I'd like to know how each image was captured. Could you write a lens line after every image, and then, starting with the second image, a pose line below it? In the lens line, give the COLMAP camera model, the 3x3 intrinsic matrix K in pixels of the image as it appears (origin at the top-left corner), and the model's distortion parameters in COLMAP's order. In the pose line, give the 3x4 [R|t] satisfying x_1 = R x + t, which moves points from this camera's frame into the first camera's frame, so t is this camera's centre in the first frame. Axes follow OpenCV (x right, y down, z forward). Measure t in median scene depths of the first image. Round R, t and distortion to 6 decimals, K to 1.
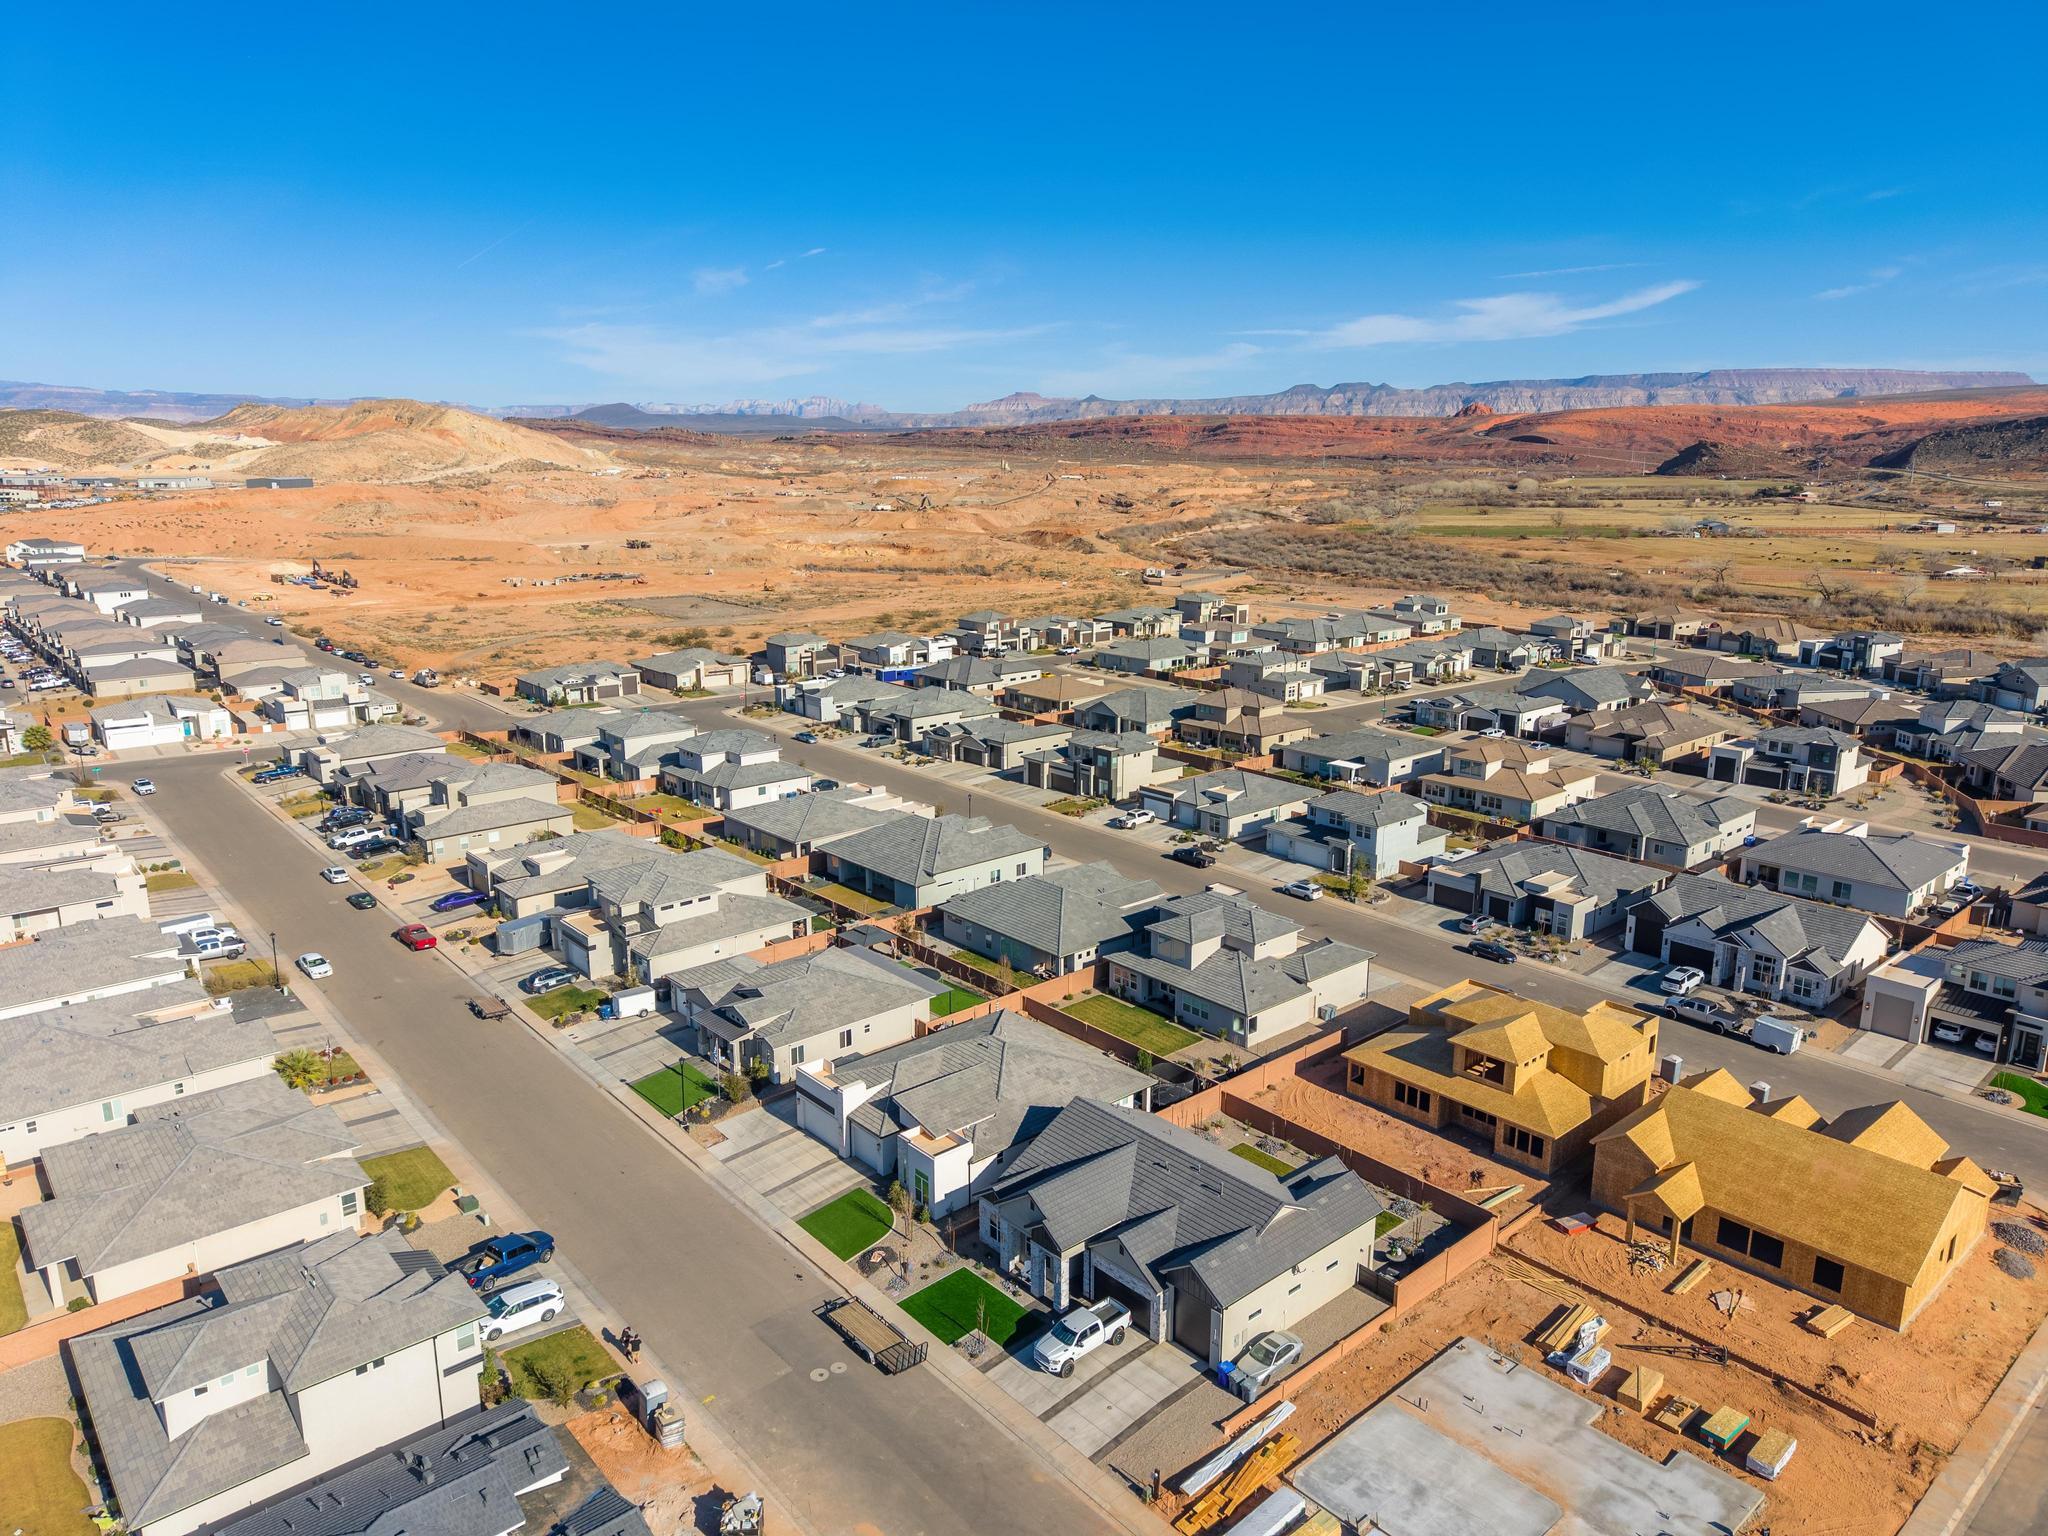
lens RADIAL K [[1369.6, 0, 1016.7], [0, 1369.6, 783.7], [0, 0, 1]] dist [0.023966, -0.019095]
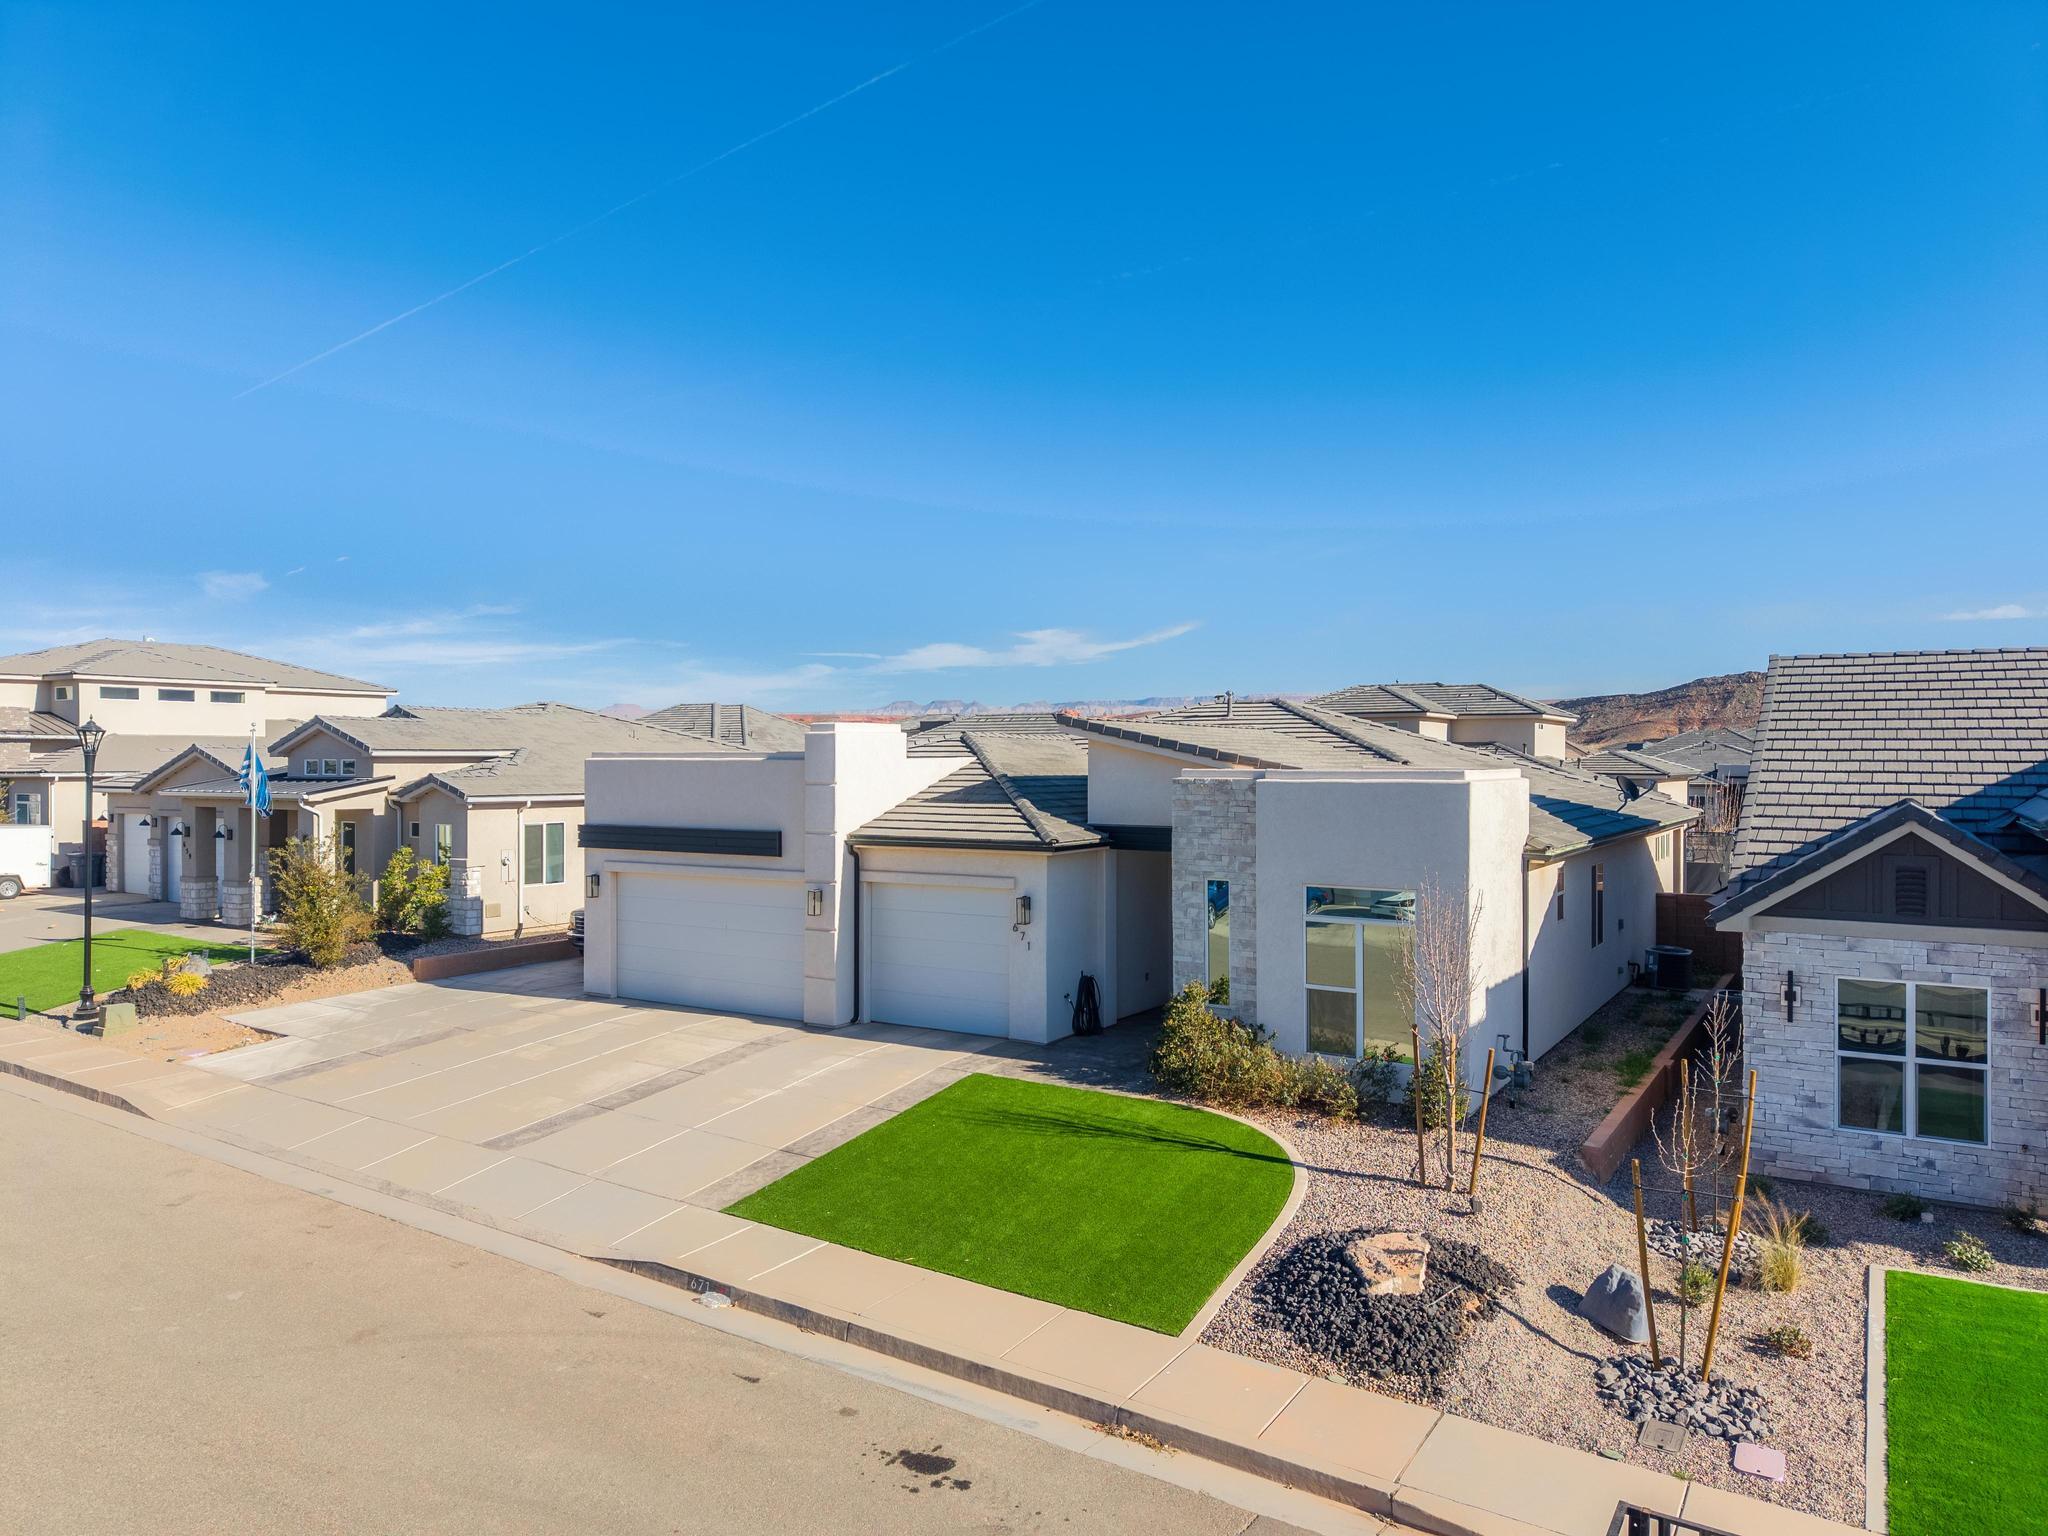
lens RADIAL K [[1369.6, 0, 1018.2], [0, 1369.6, 762.2], [0, 0, 1]] dist [0.023966, -0.019095]
pose [[0.958512, 0.002713, 0.285039, -0.113807], [0.065967, 0.970698, -0.231070, 0.200146], [-0.277314, 0.240286, 0.930247, 0.532237]]
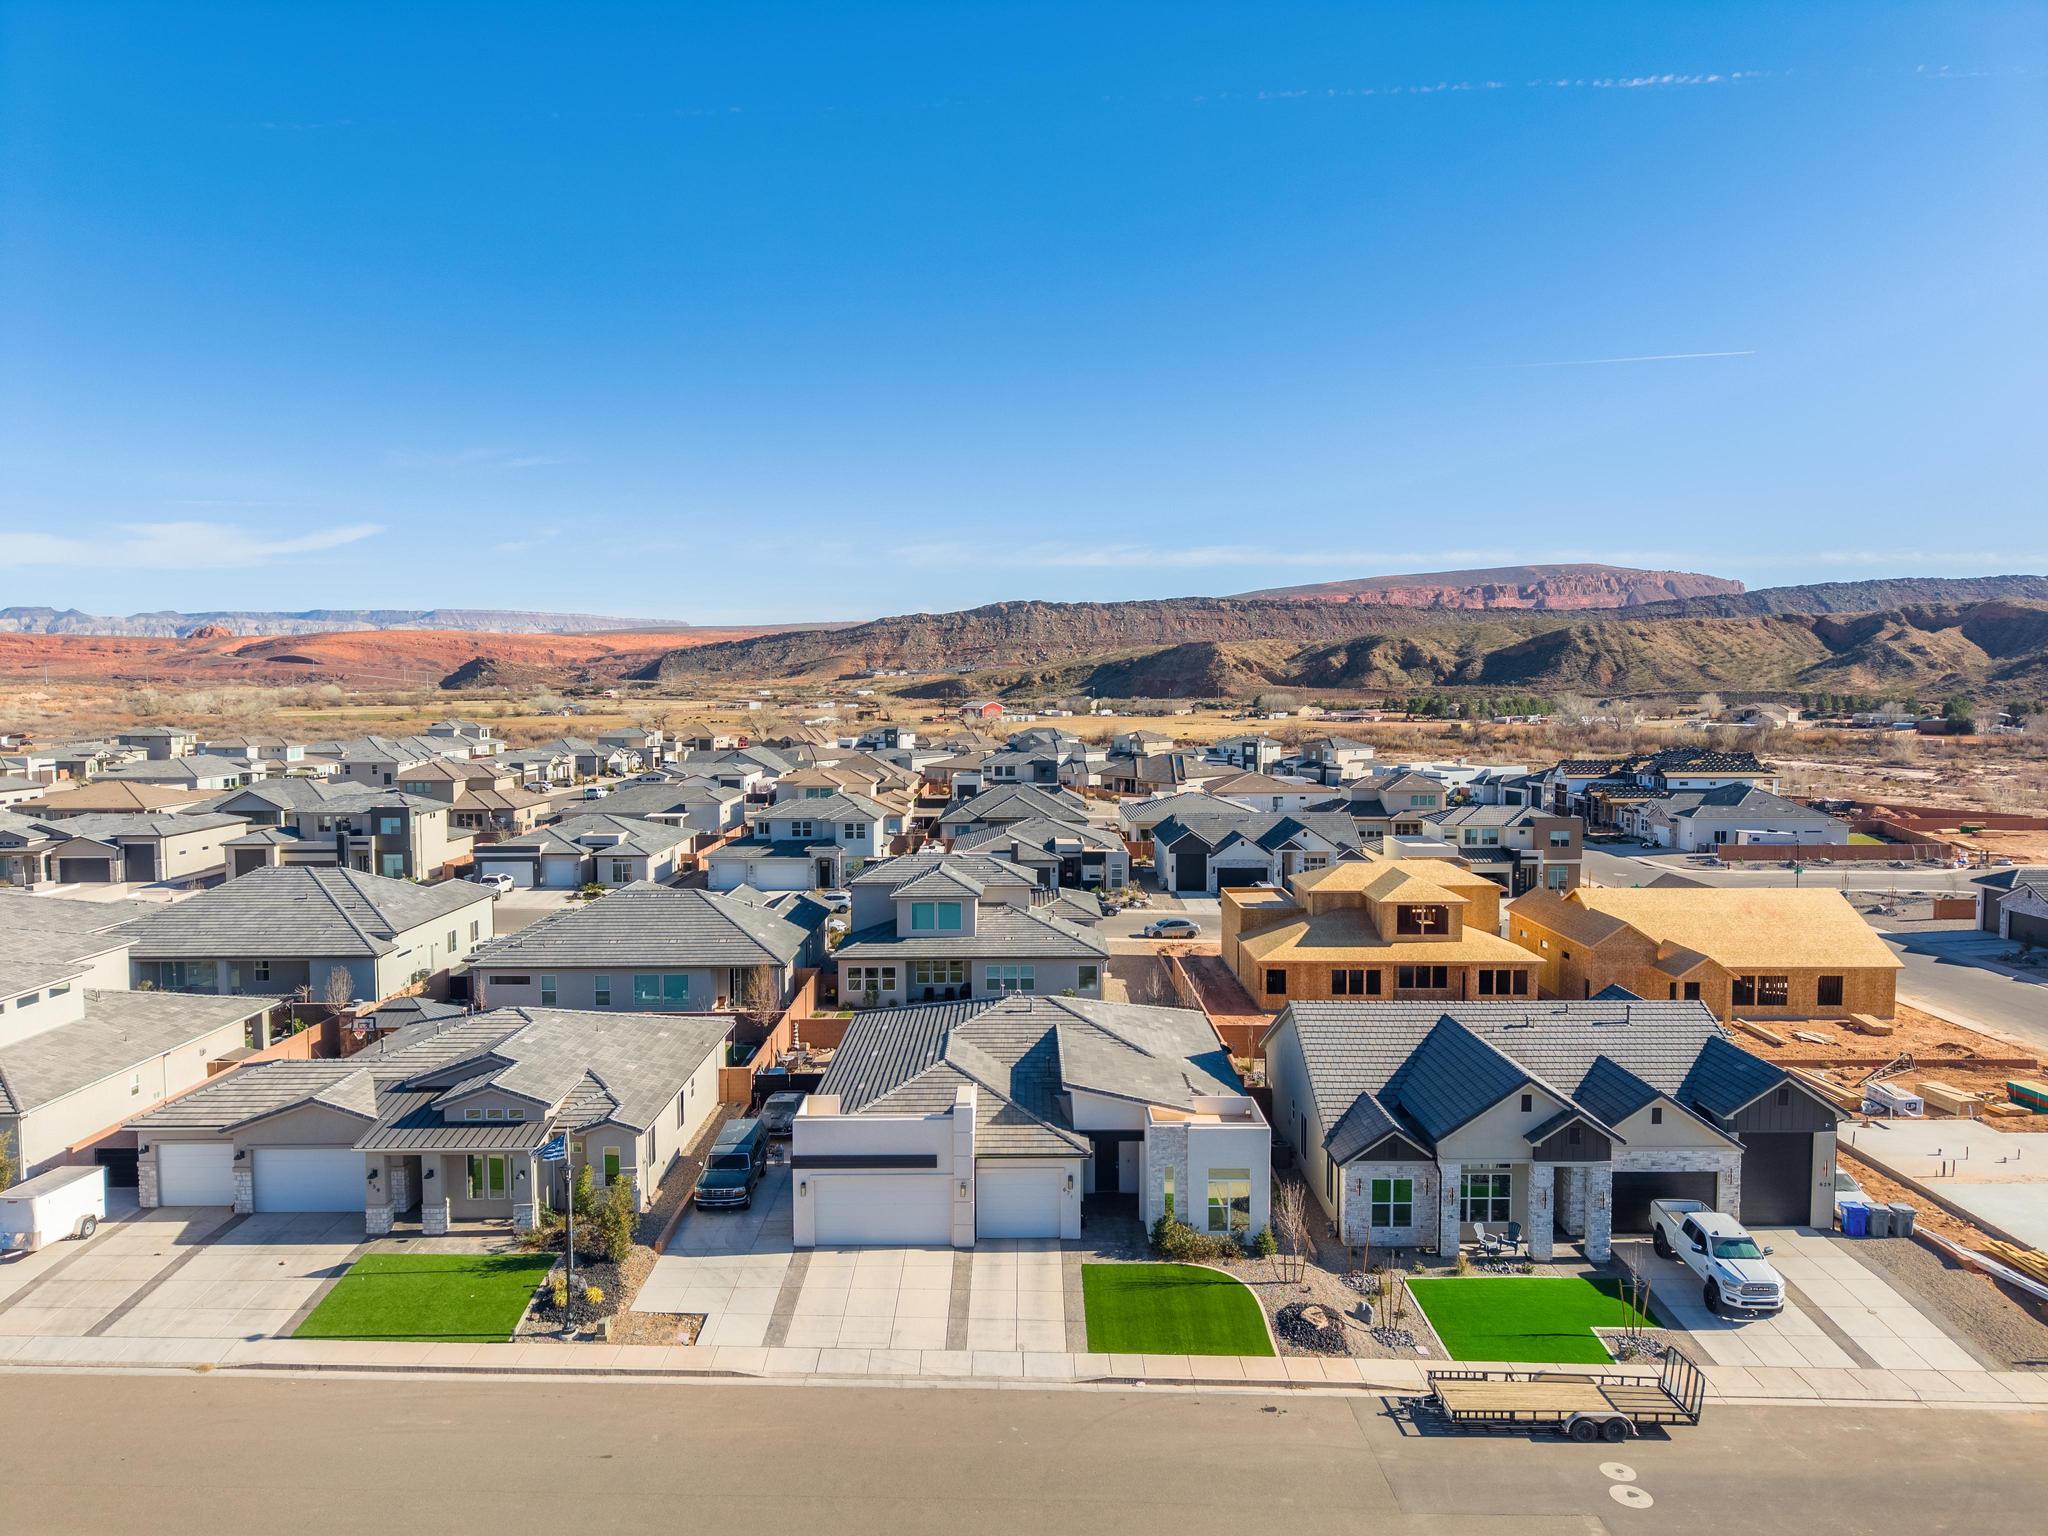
lens RADIAL K [[1369.6, 0, 1020.4], [0, 1369.6, 780.1], [0, 0, 1]] dist [0.023966, -0.019095]
pose [[0.653068, -0.055581, 0.755257, -0.339167], [0.183727, 0.979136, -0.086811, 0.107171], [-0.734675, 0.195455, 0.649654, 0.440638]]
